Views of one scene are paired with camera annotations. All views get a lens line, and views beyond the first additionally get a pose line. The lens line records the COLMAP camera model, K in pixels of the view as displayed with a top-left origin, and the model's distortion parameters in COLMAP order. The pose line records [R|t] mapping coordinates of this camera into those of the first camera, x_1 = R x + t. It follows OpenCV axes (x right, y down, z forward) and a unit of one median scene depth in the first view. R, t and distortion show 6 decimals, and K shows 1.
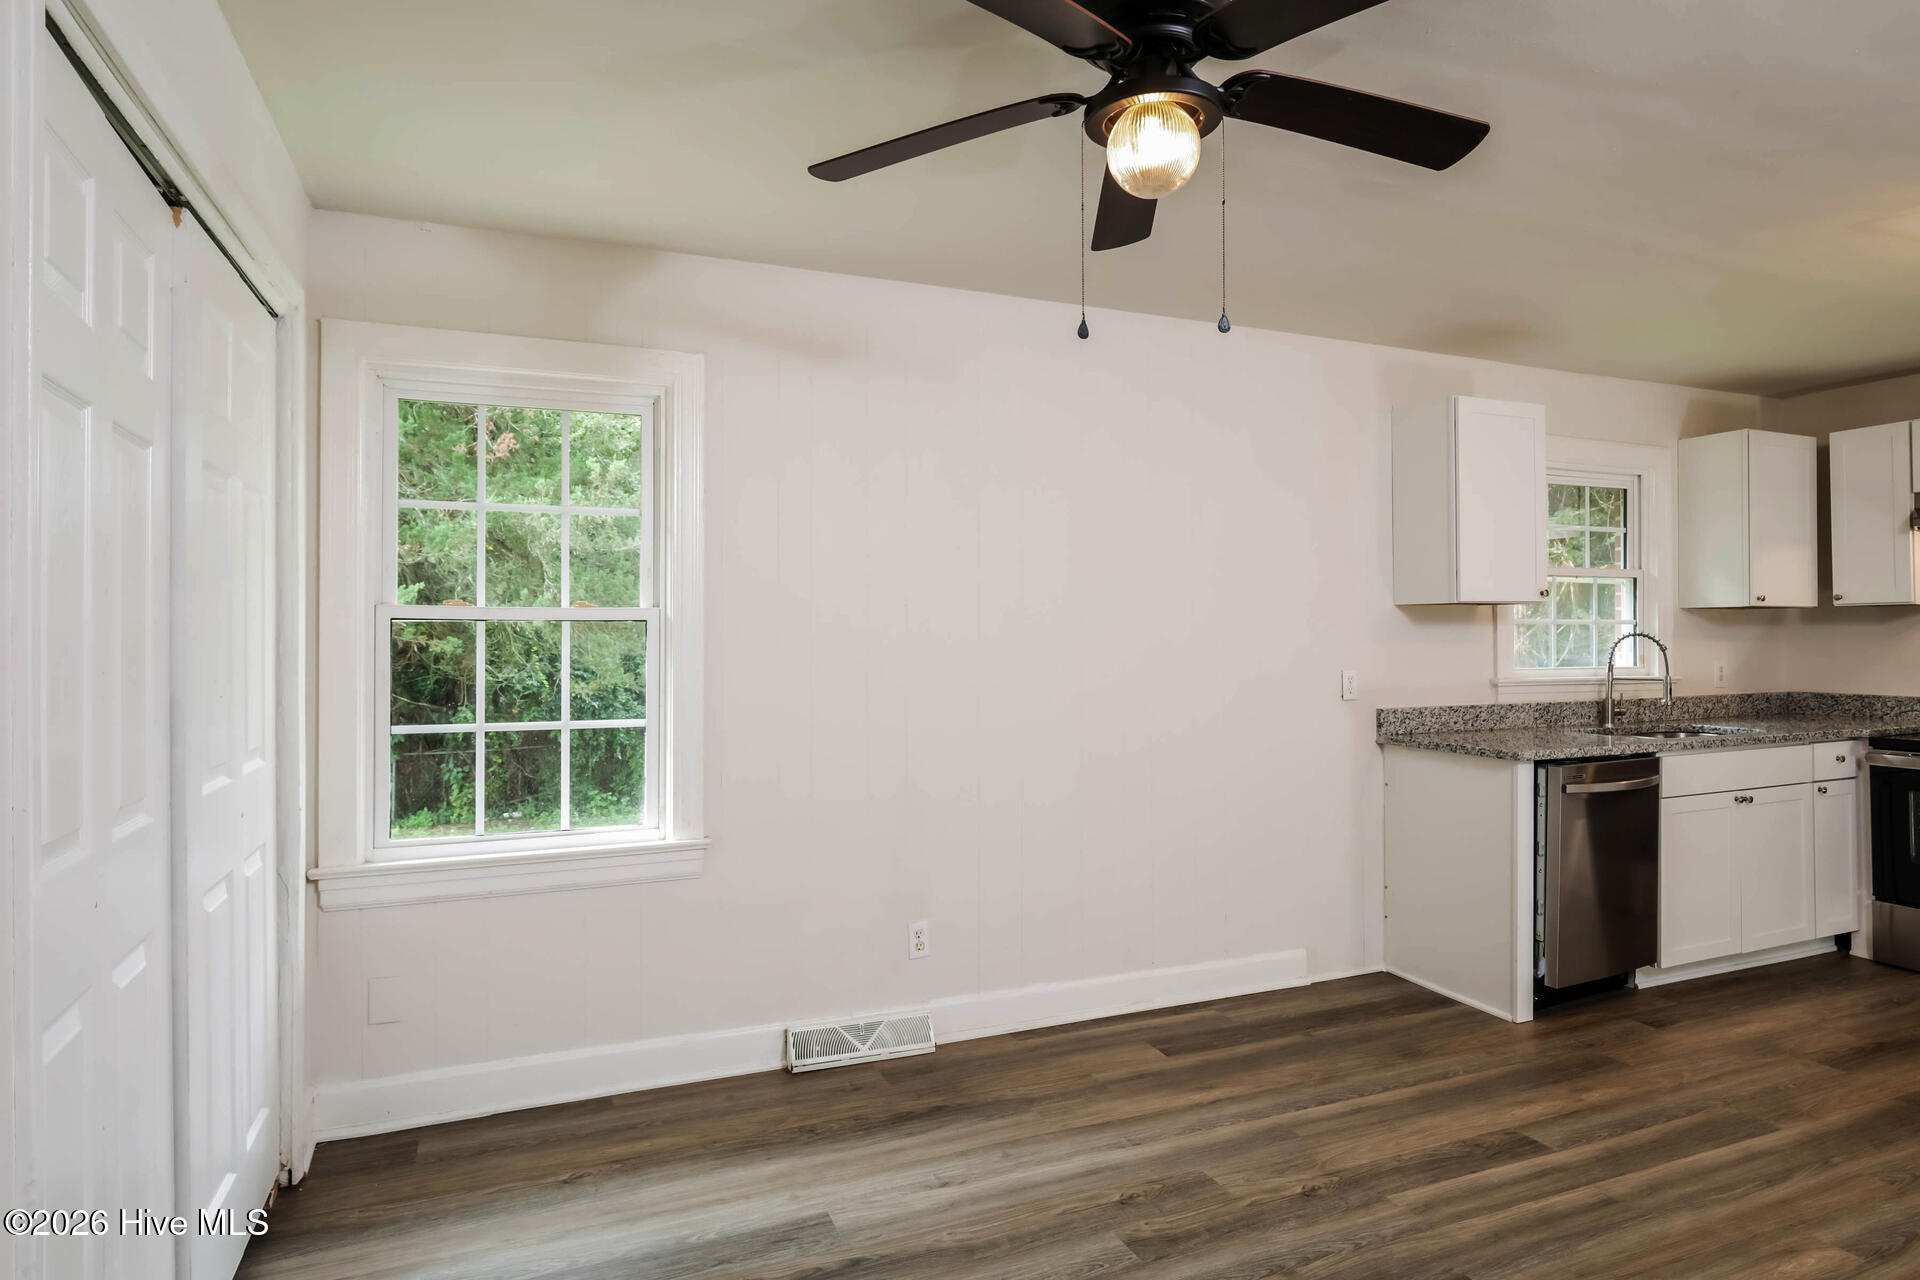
lens RADIAL K [[1097.0, 0, 968.7], [0, 1097.0, 636.4], [0, 0, 1]] dist [-0.035837, 0.015718]
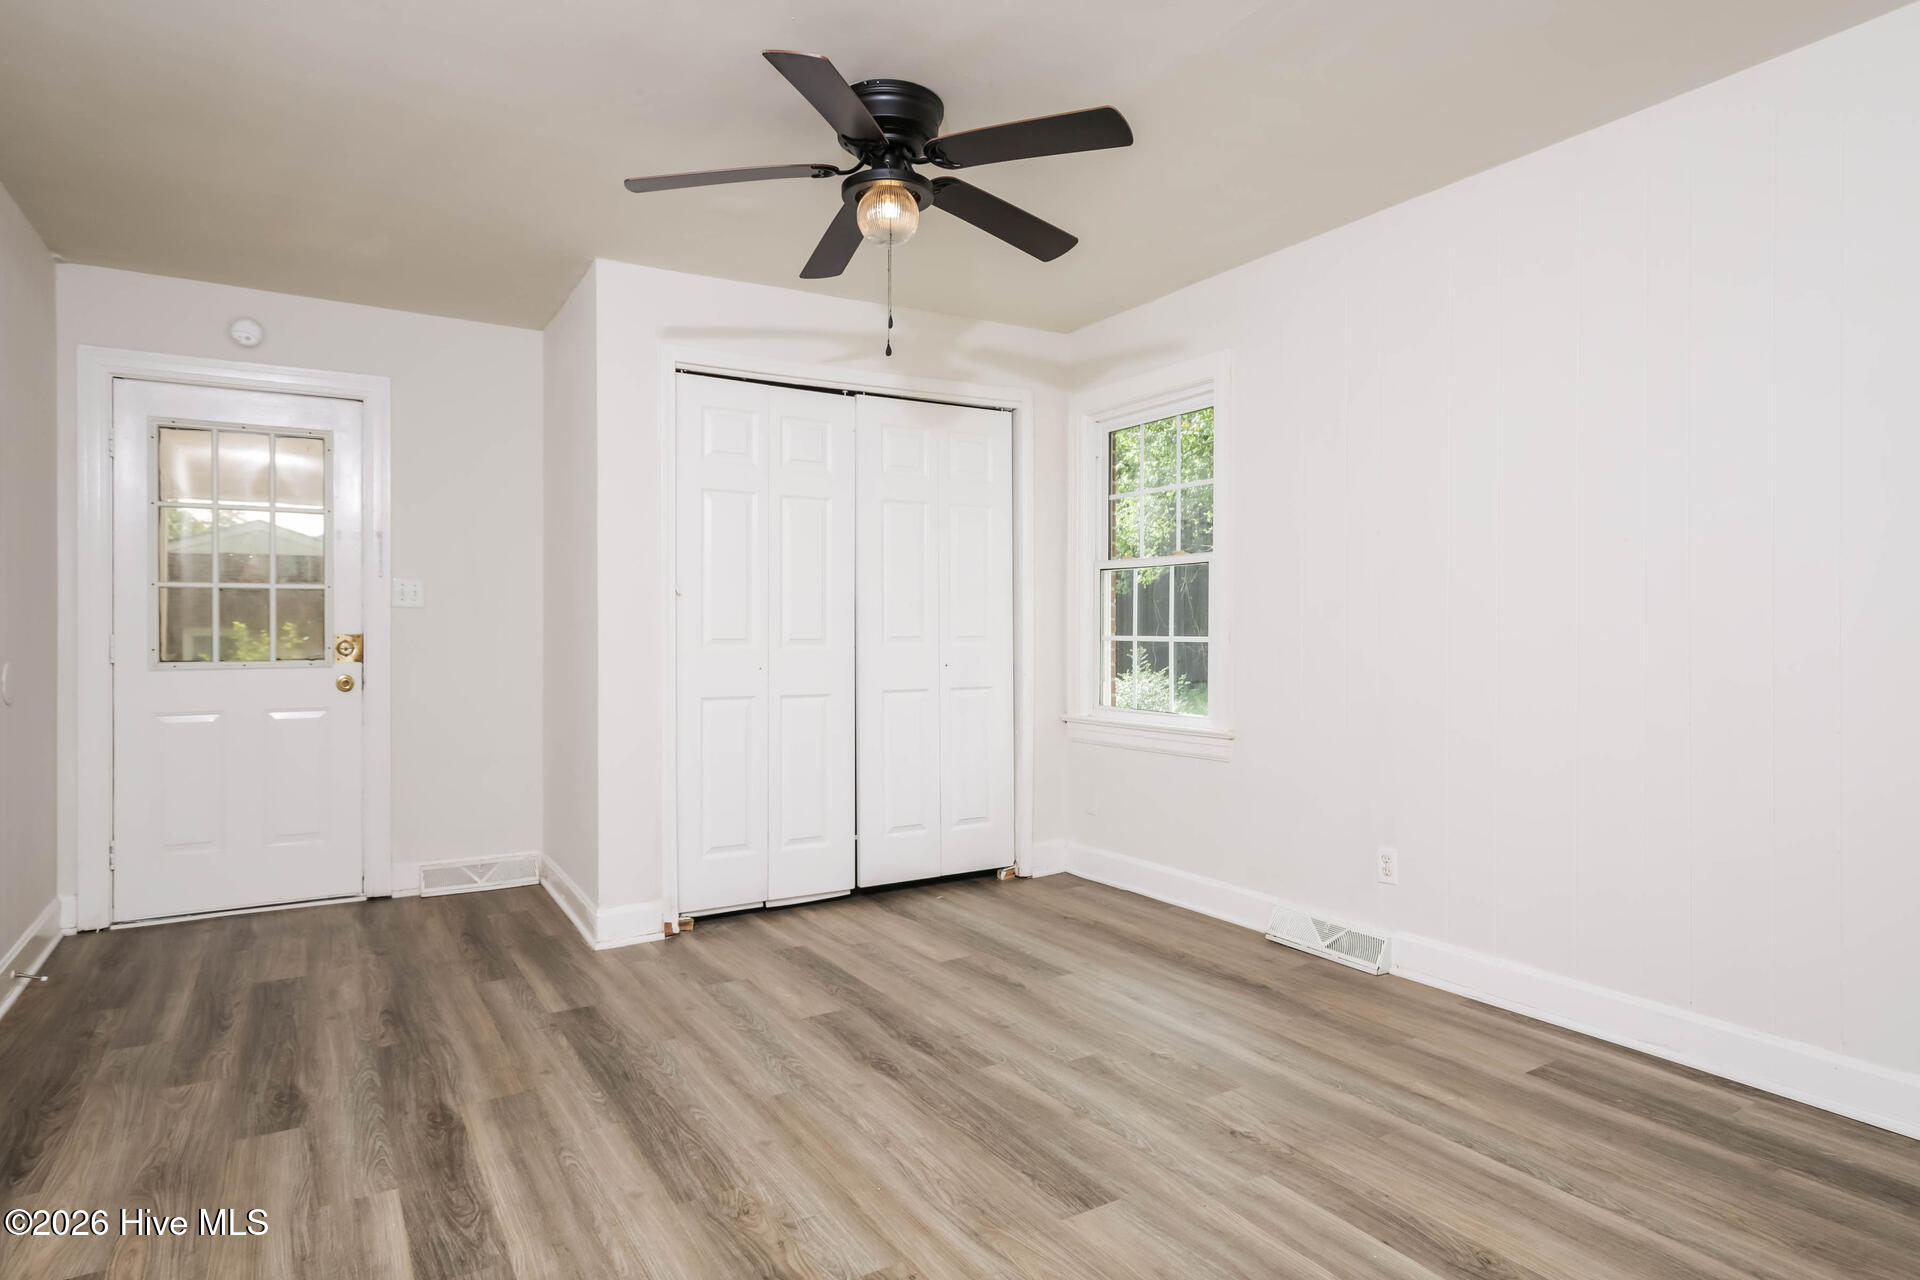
lens RADIAL K [[1097.0, 0, 968.7], [0, 1097.0, 636.4], [0, 0, 1]] dist [-0.035837, 0.015718]
pose [[0.150244, 0.012386, -0.988571, 0.986026], [-0.005895, 0.999915, 0.011632, 0.063967], [0.988631, 0.004080, 0.150304, 0.520207]]
